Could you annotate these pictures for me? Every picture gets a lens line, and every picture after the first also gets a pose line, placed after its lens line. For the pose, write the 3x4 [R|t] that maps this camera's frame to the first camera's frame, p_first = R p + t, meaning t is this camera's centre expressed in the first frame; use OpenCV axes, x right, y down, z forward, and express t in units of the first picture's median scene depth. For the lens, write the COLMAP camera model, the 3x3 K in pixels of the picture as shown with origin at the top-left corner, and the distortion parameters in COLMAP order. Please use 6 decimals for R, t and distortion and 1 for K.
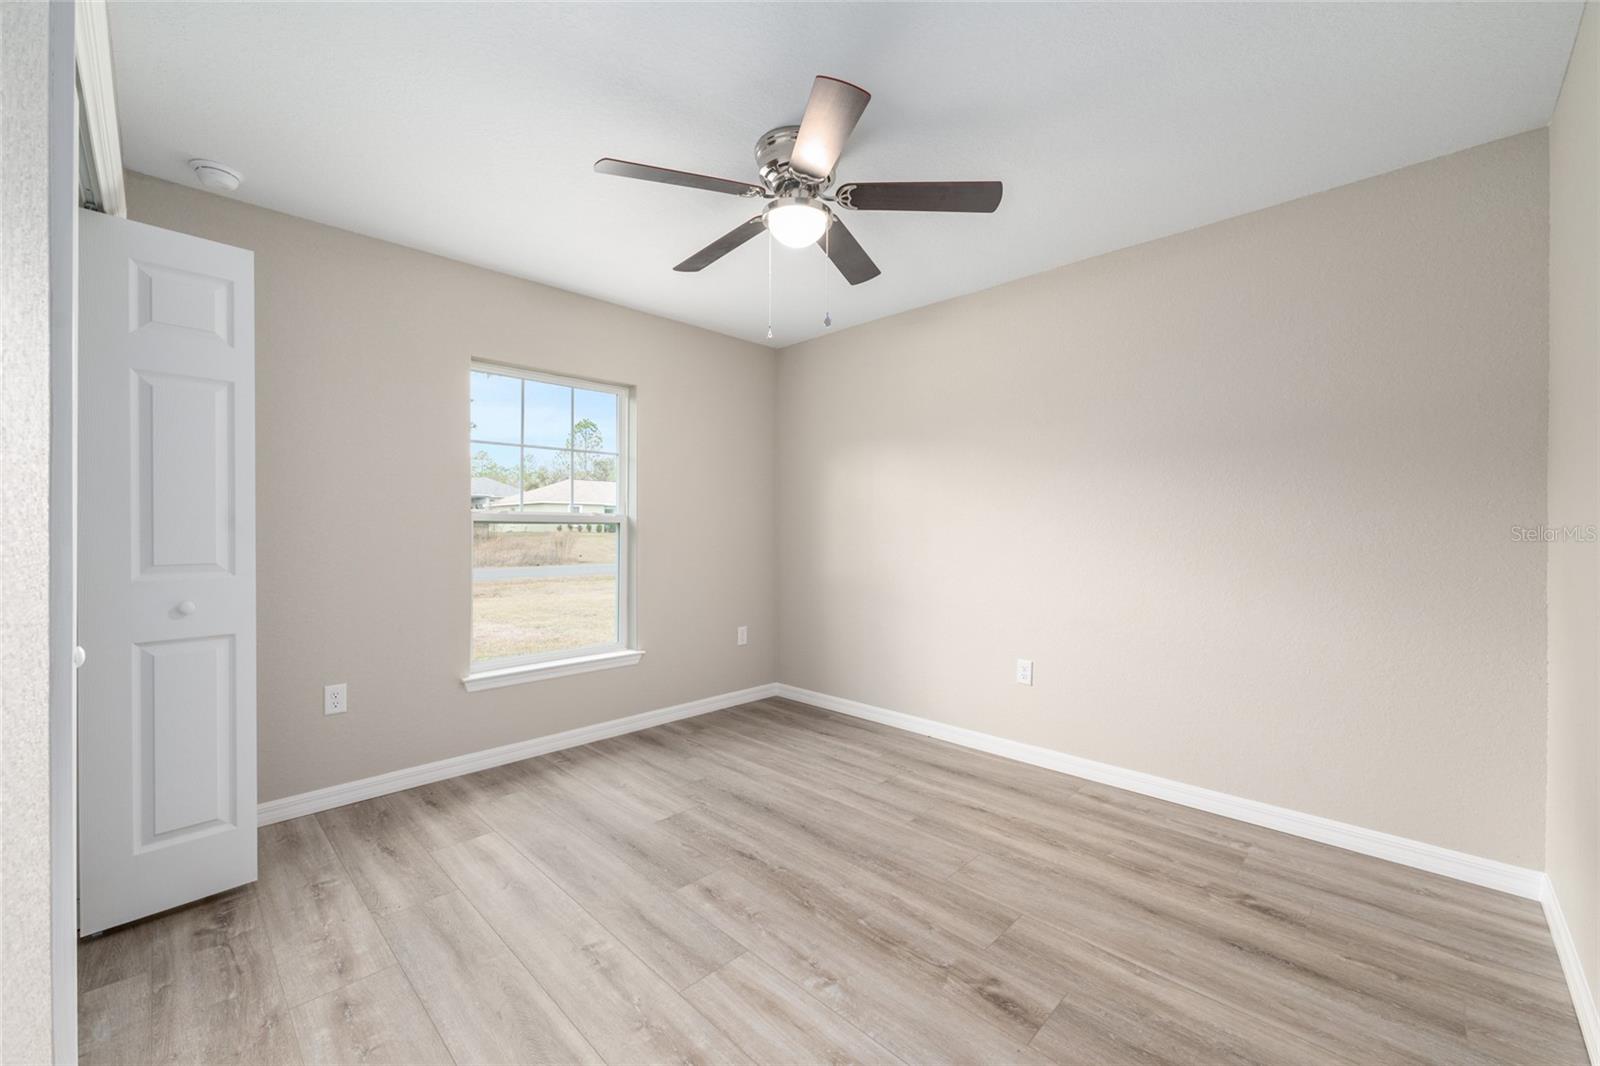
lens RADIAL K [[623.3, 0, 800.9], [0, 623.3, 531.7], [0, 0, 1]] dist [0.002223, -0.000032]
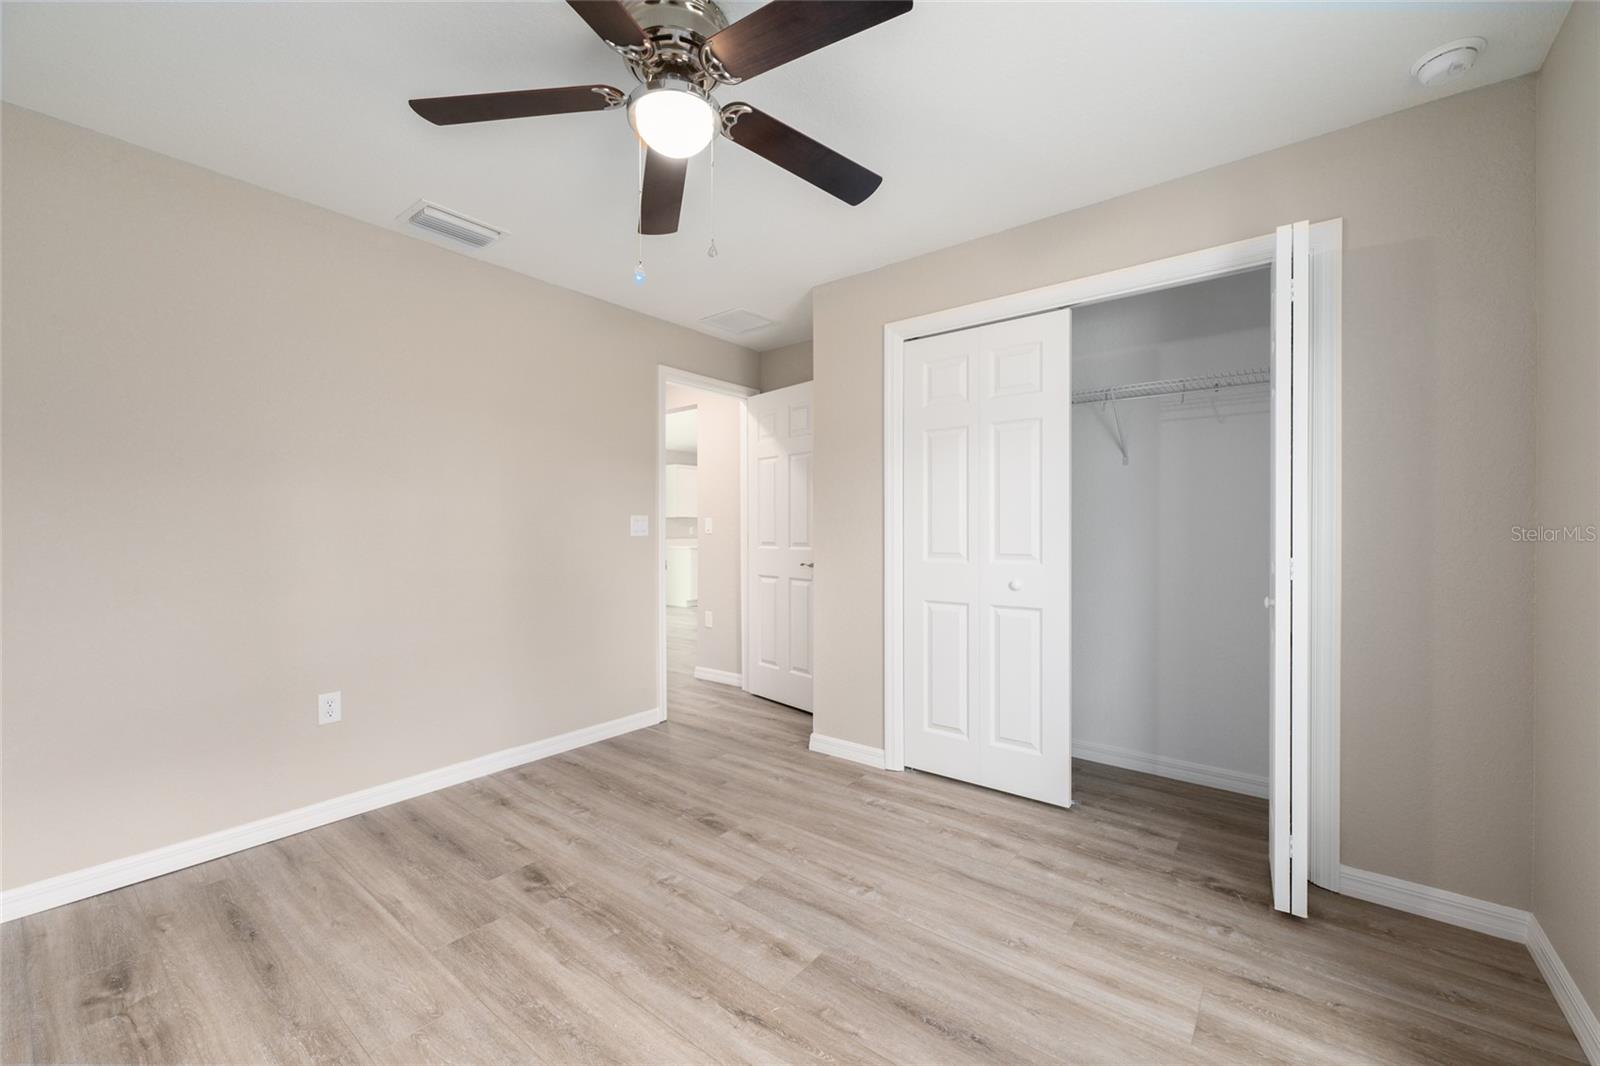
lens RADIAL K [[623.3, 0, 800.3], [0, 623.3, 531.6], [0, 0, 1]] dist [0.002223, -0.000032]
pose [[-0.993612, 0.000212, -0.112854, -0.079335], [-0.000476, 0.999981, 0.006065, -0.004772], [0.112853, 0.006080, -0.993593, 2.030209]]
